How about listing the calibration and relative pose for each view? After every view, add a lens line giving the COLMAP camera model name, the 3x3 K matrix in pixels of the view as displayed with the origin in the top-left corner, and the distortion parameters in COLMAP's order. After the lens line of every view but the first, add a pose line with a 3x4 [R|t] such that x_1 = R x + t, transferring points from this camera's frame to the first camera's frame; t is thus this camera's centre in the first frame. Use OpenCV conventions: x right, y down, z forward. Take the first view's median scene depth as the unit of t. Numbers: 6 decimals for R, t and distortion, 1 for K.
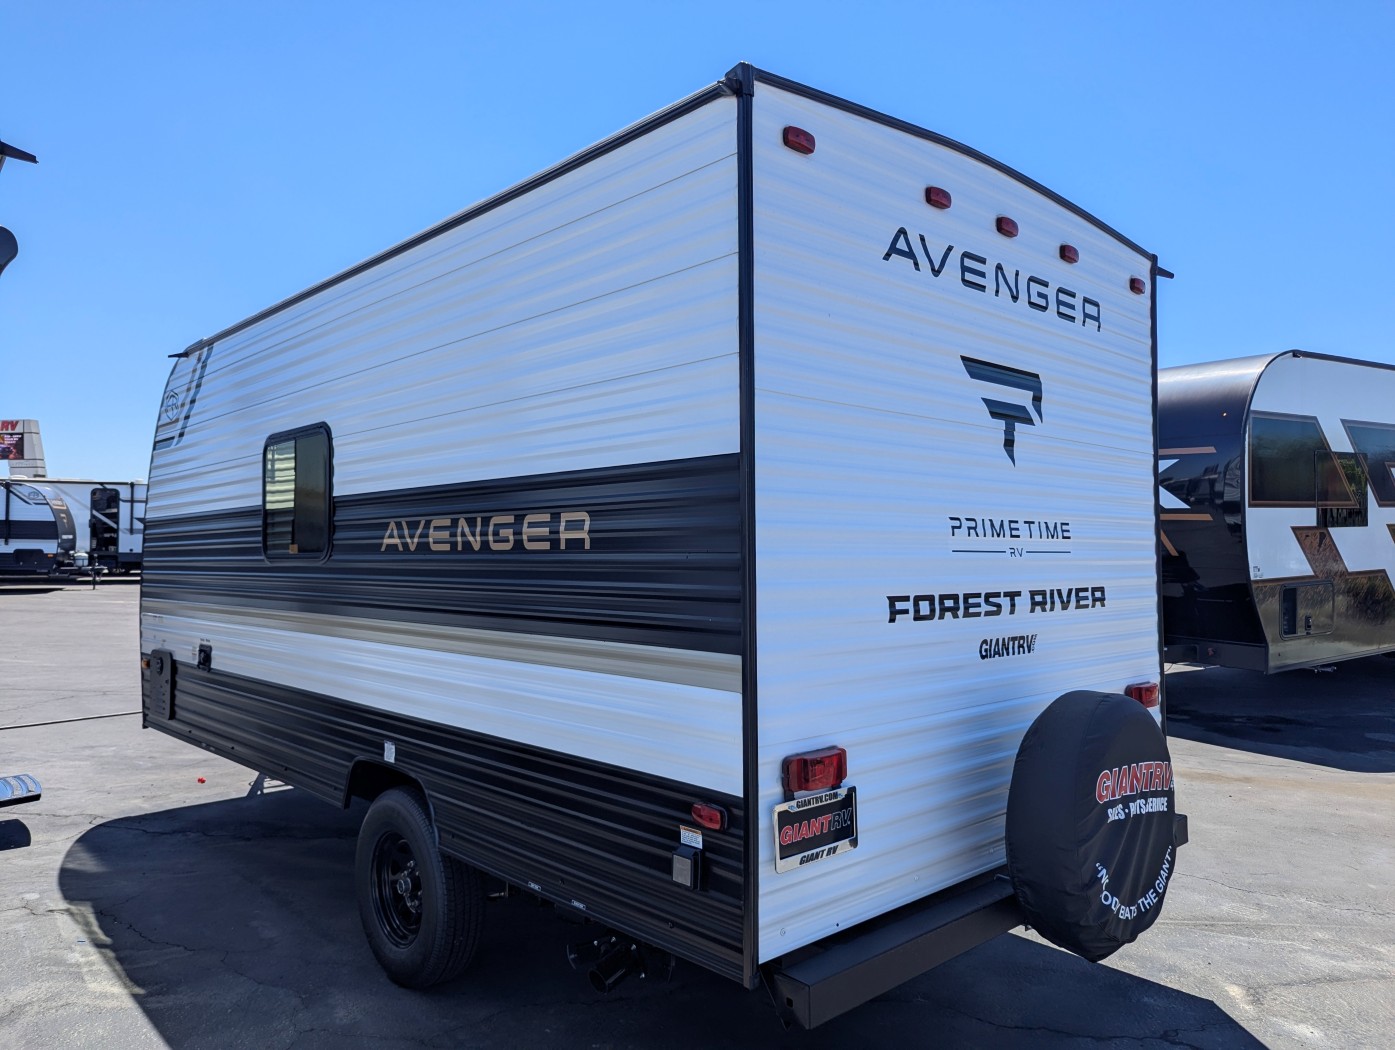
lens RADIAL K [[1029.4, 0, 697.5], [0, 1029.4, 525.0], [0, 0, 1]] dist [0.007932, 0.000980]
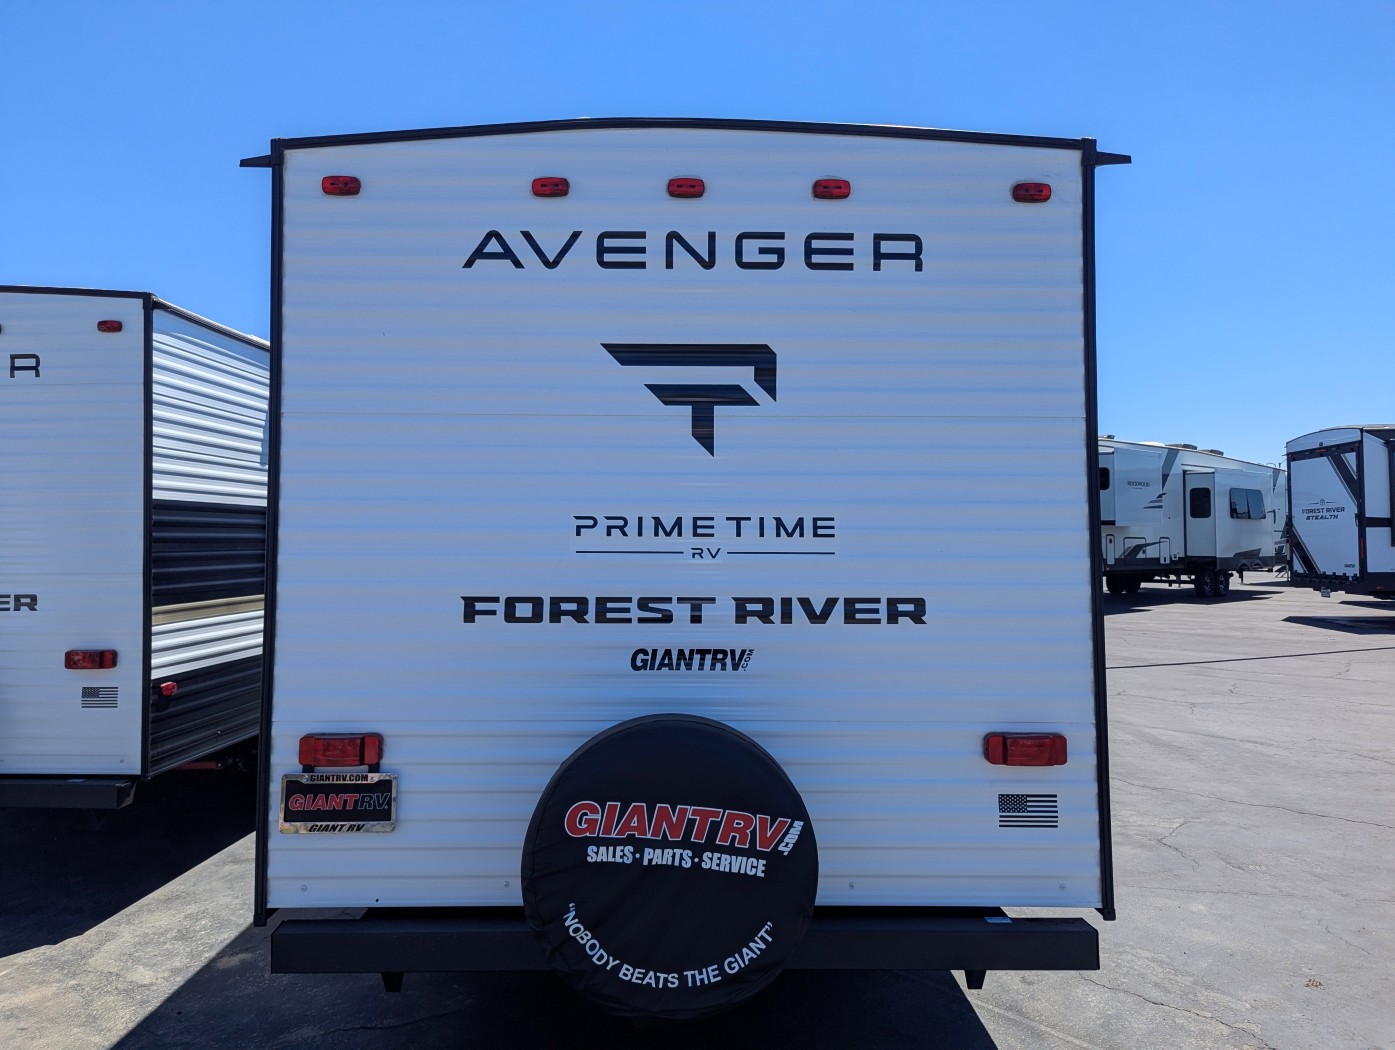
lens RADIAL K [[958.4, 0, 697.5], [0, 958.4, 525.0], [0, 0, 1]] dist [0.063499, -0.093974]
pose [[0.724046, -0.024493, -0.689317, 0.900386], [0.017087, 0.999700, -0.017573, 0.017143], [0.689540, 0.000945, 0.724247, 0.416553]]
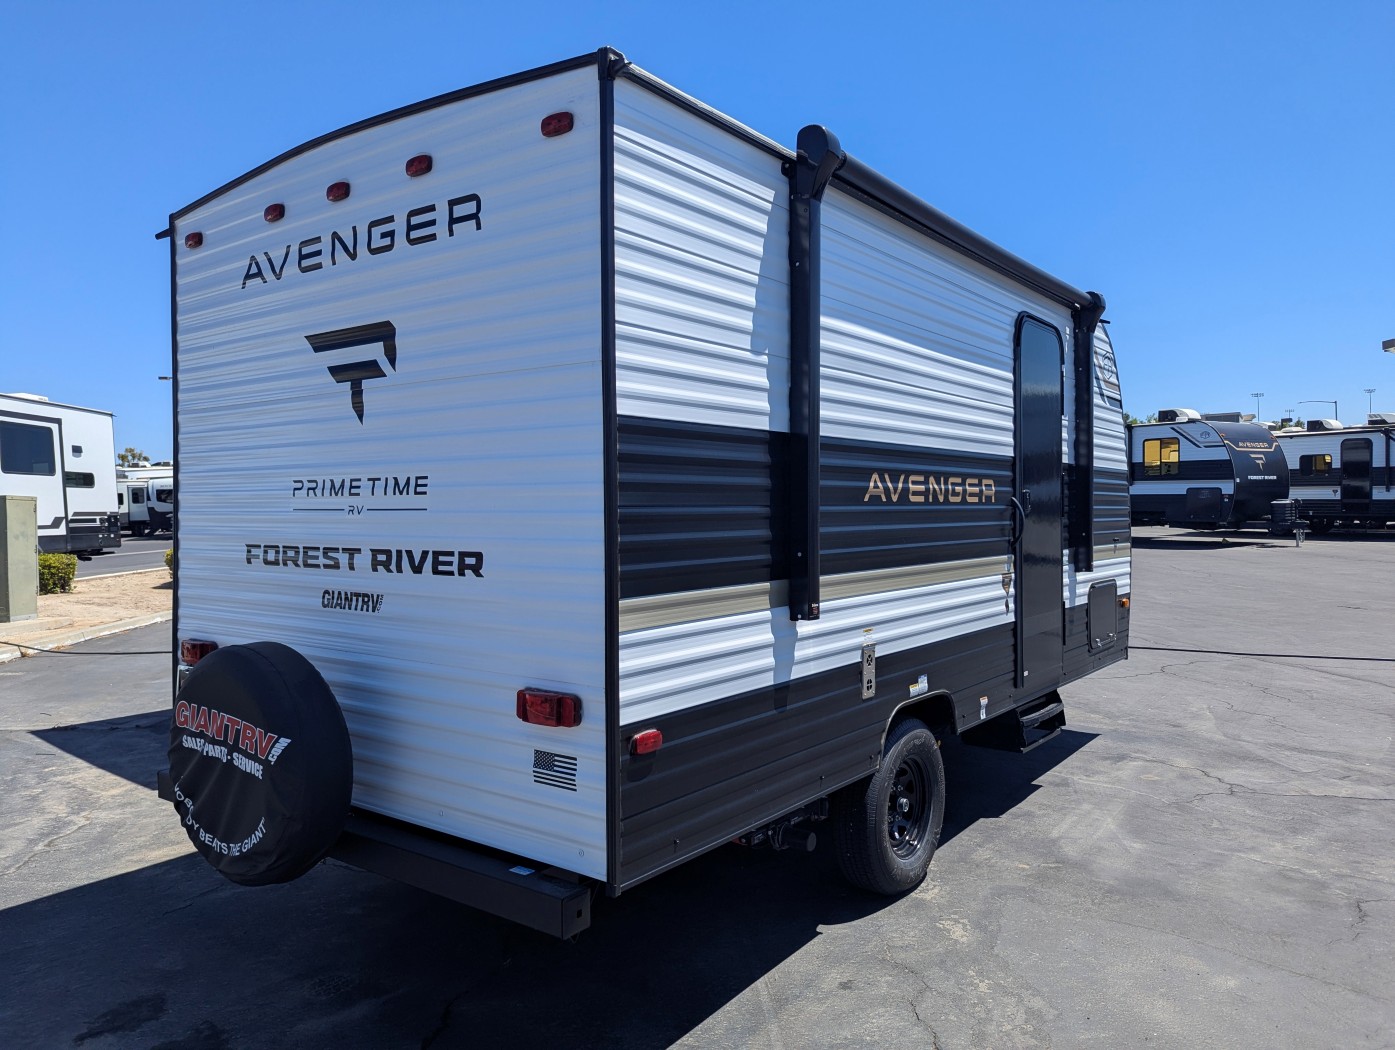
lens RADIAL K [[965.0, 0, 697.5], [0, 965.0, 525.0], [0, 0, 1]] dist [0.022924, -0.005109]
pose [[0.173874, 0.015498, -0.984646, 1.353574], [0.032641, 0.999236, 0.021492, 0.032880], [0.984227, -0.035877, 0.173235, 1.207407]]
